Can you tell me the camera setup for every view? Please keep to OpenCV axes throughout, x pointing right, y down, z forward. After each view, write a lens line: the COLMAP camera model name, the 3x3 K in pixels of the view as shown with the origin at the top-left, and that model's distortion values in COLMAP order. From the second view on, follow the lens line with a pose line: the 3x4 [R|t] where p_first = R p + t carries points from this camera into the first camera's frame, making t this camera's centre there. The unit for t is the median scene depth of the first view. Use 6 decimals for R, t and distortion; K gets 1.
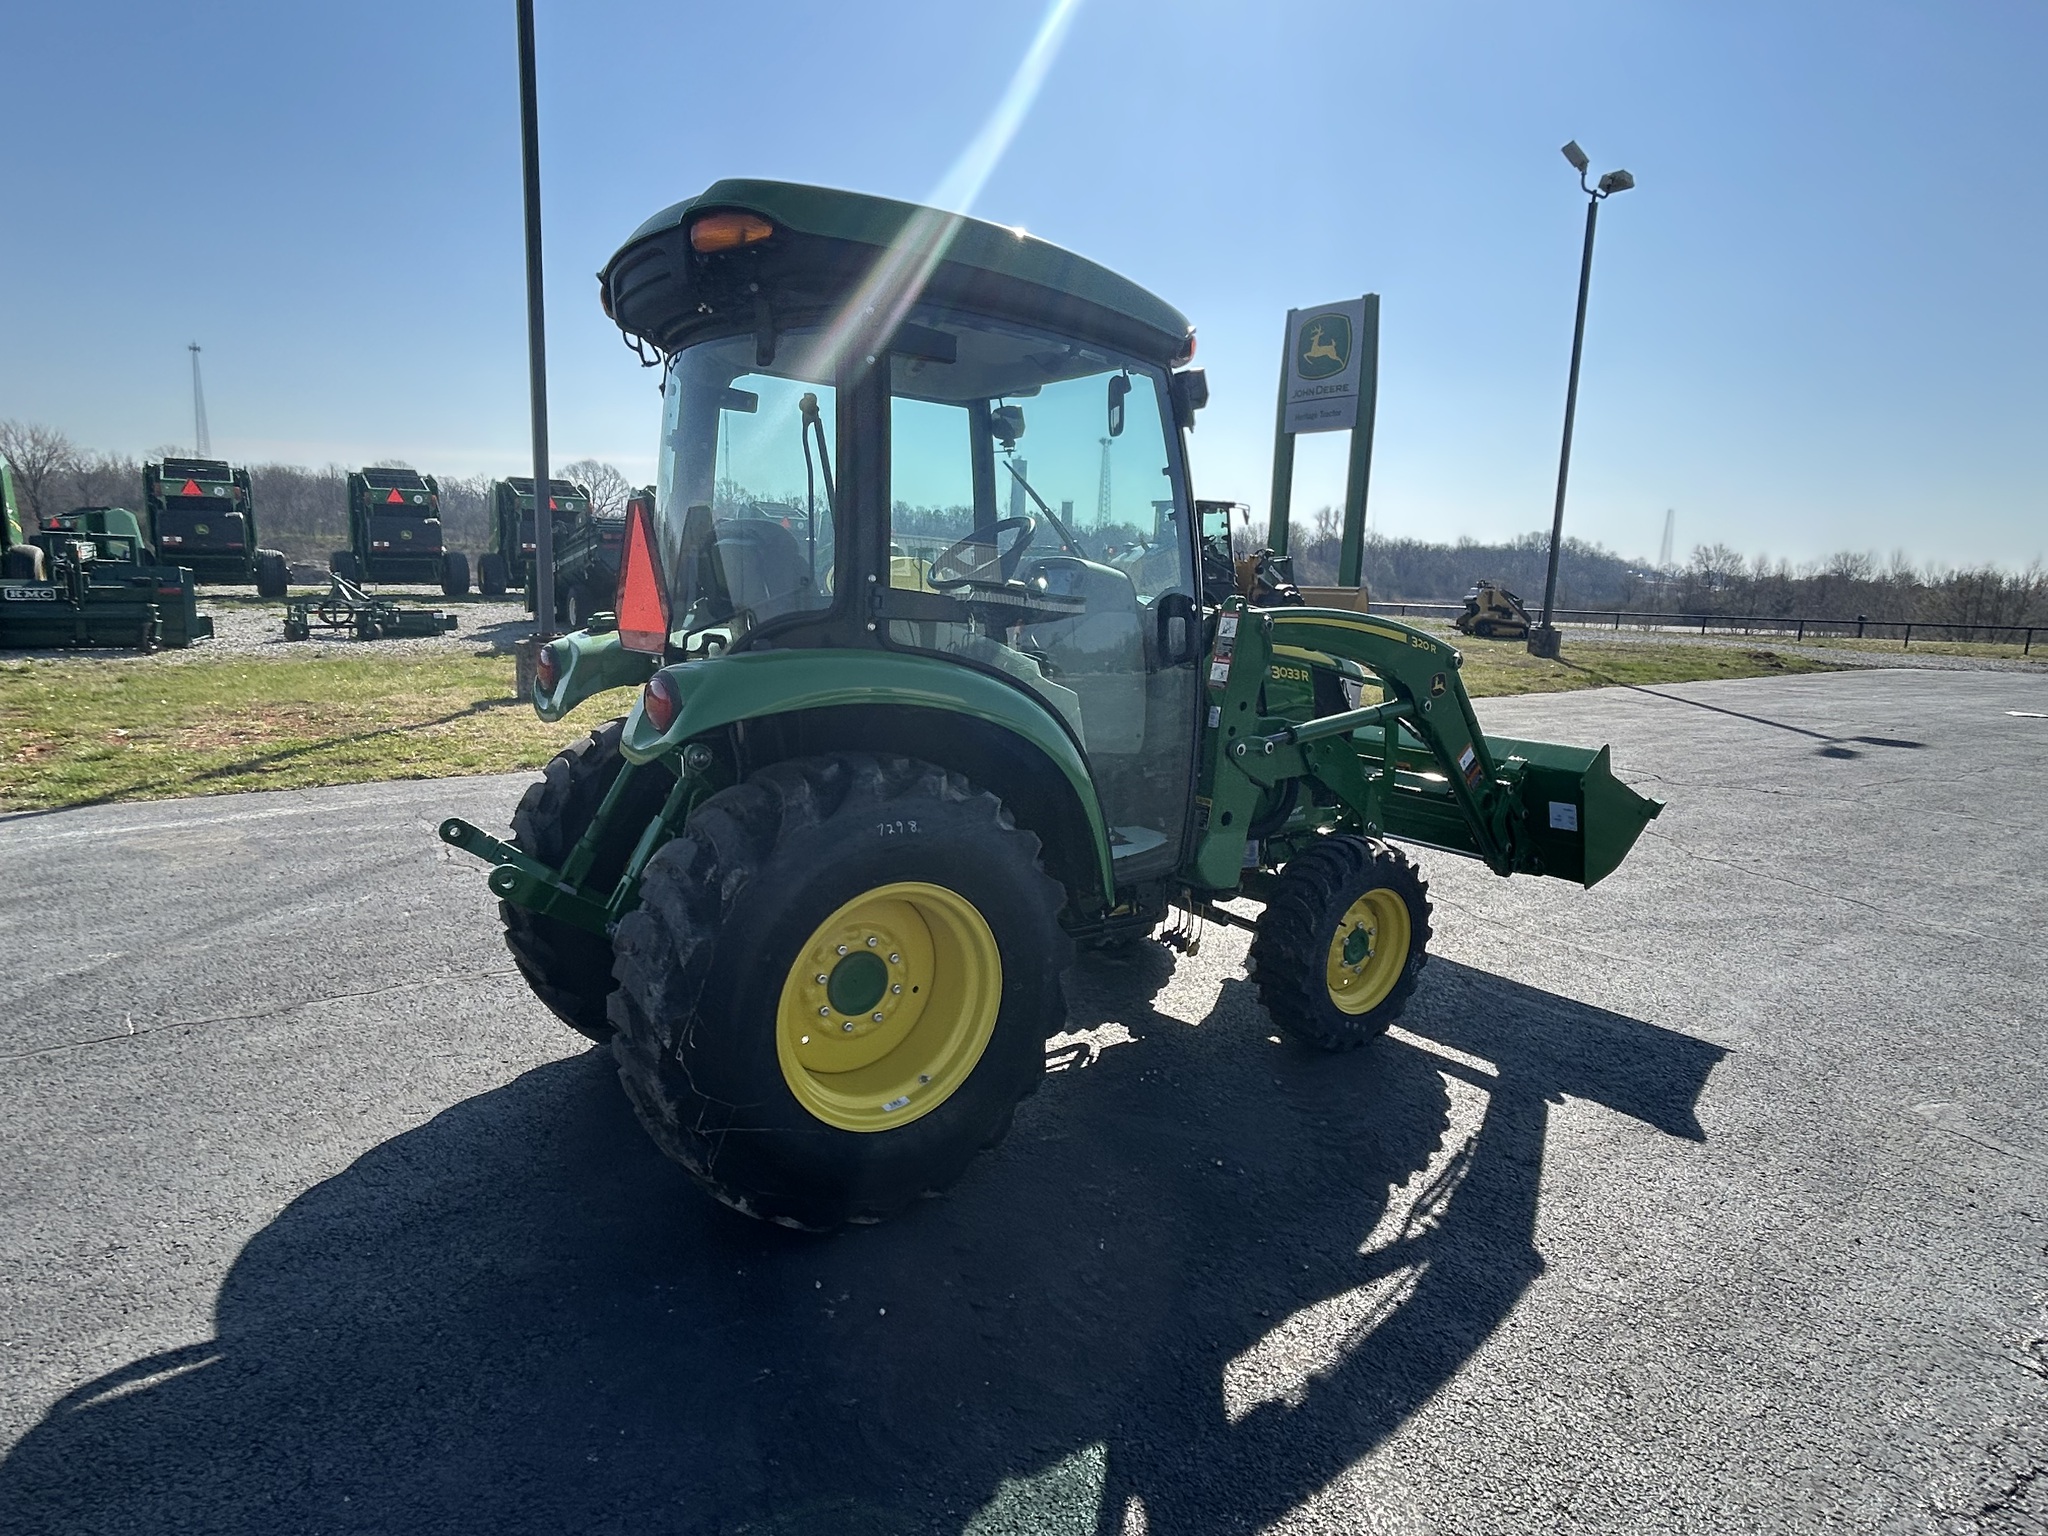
lens RADIAL K [[1137.1, 0, 1032.4], [0, 1137.1, 774.9], [0, 0, 1]] dist [-0.004019, 0.003796]
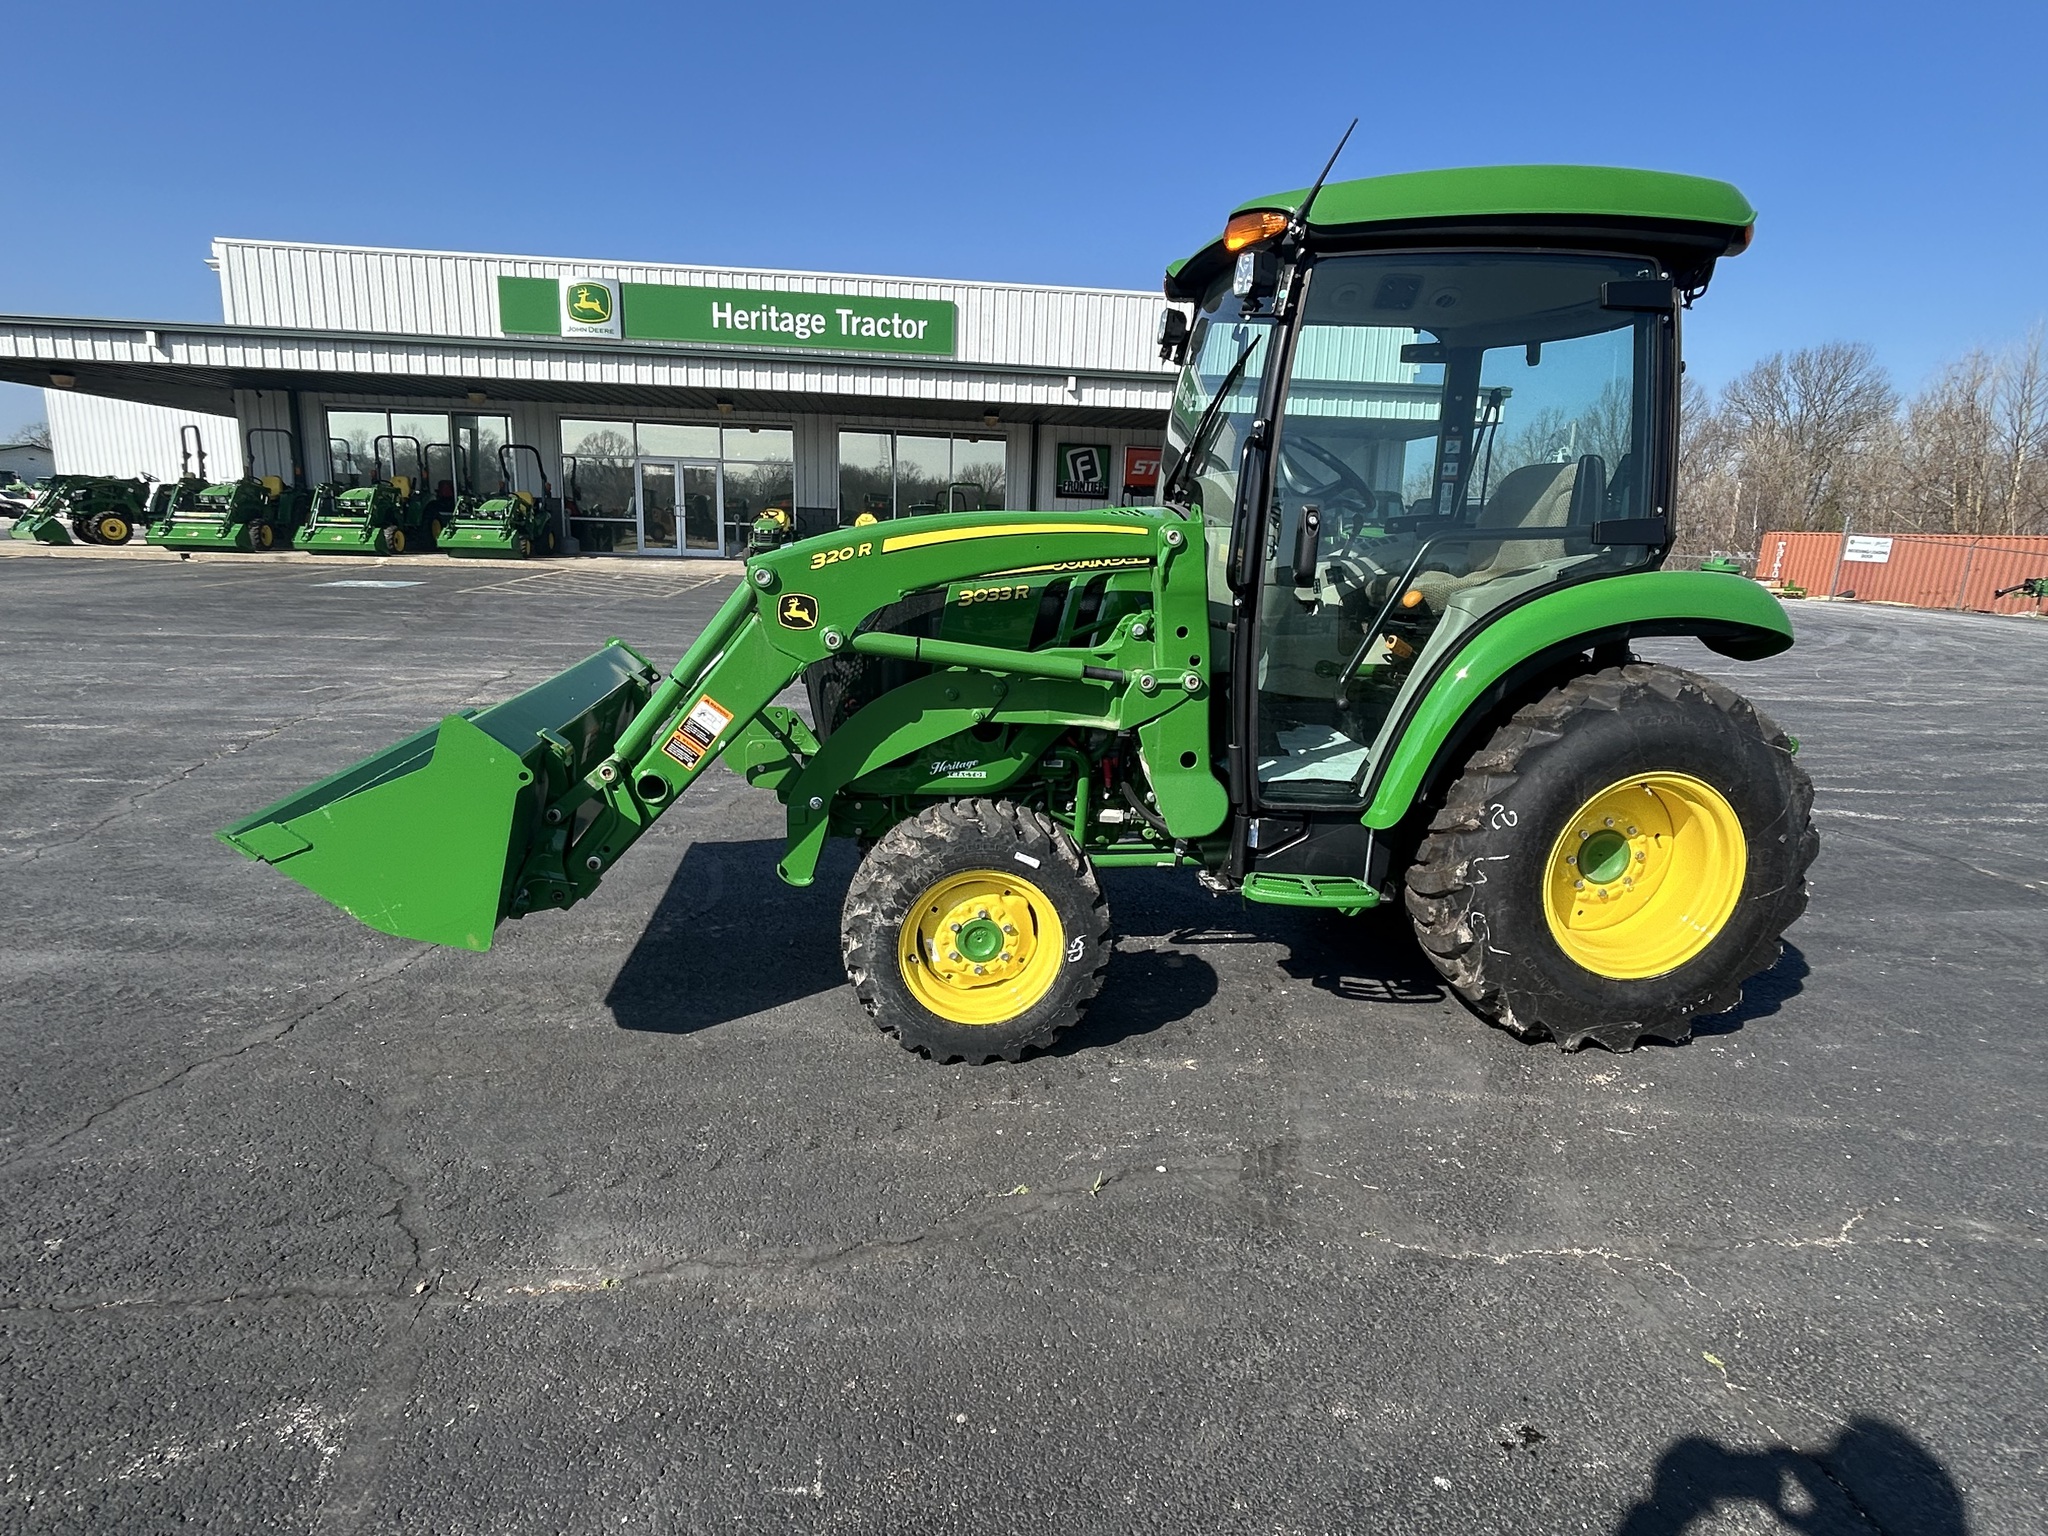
lens RADIAL K [[1137.1, 0, 1023.1], [0, 1137.1, 775.6], [0, 0, 1]] dist [-0.004019, 0.003796]
pose [[-0.867566, -0.164888, 0.469191, -0.050249], [0.030368, 0.924112, 0.380912, -0.051467], [-0.496393, 0.344715, -0.796721, 0.307186]]
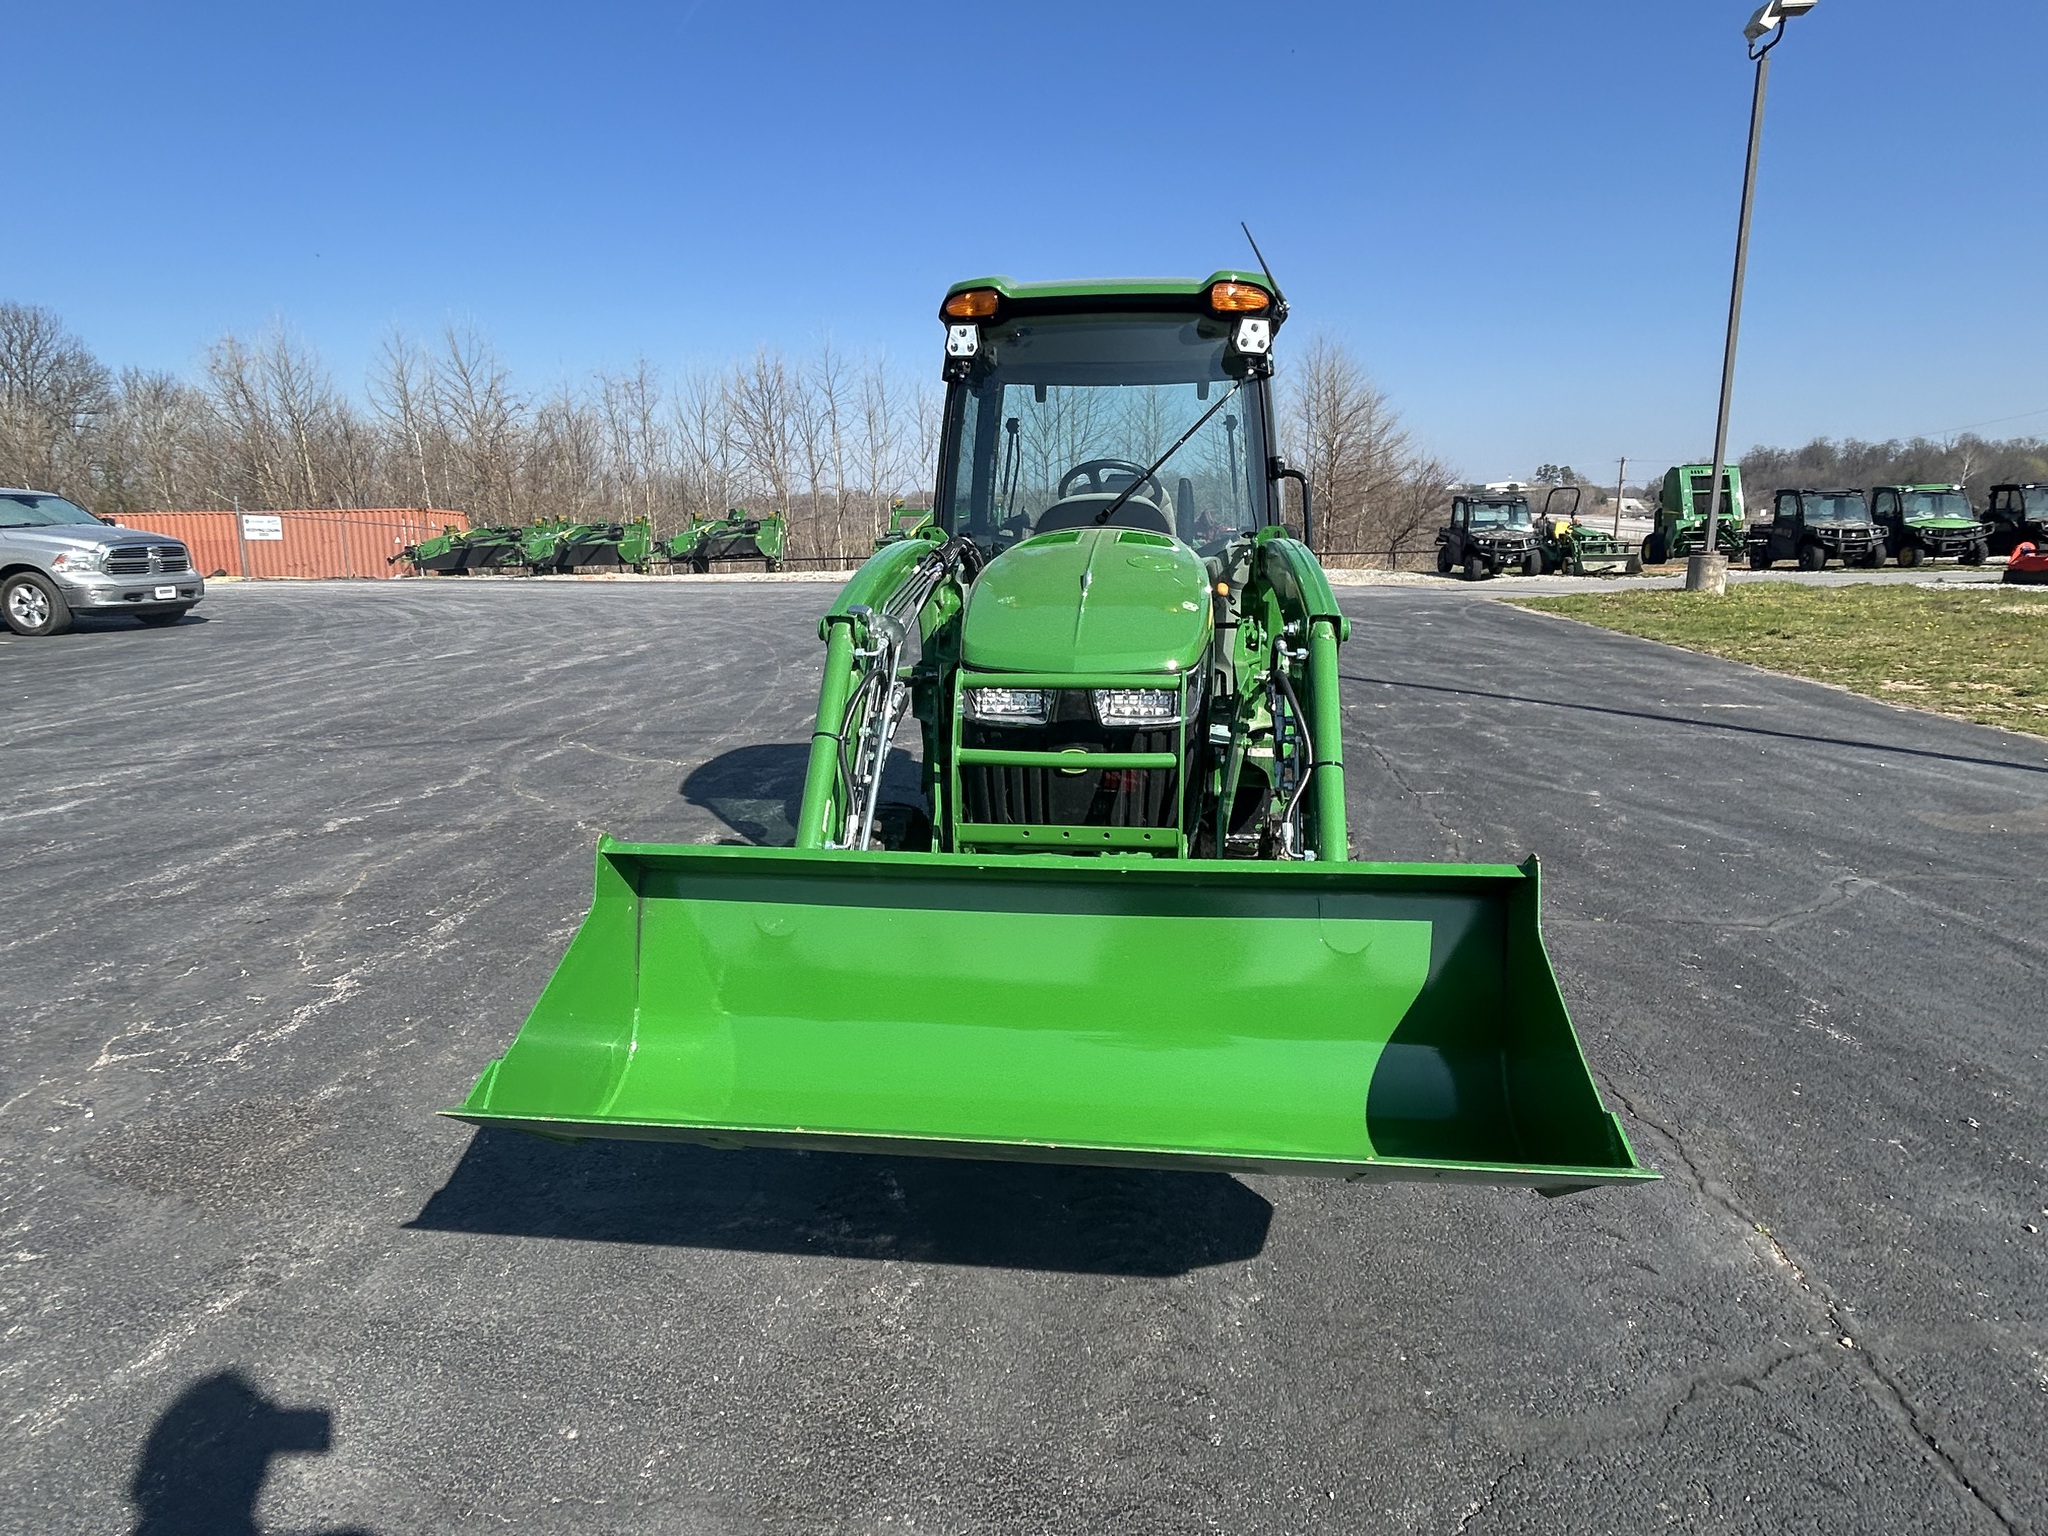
lens RADIAL K [[1137.1, 0, 1028.8], [0, 1137.1, 769.3], [0, 0, 1]] dist [-0.004019, 0.003796]
pose [[-0.685505, 0.138101, -0.714851, 0.135444], [-0.138317, 0.939262, 0.314094, -0.043123], [0.714809, 0.314189, -0.624767, 0.267373]]
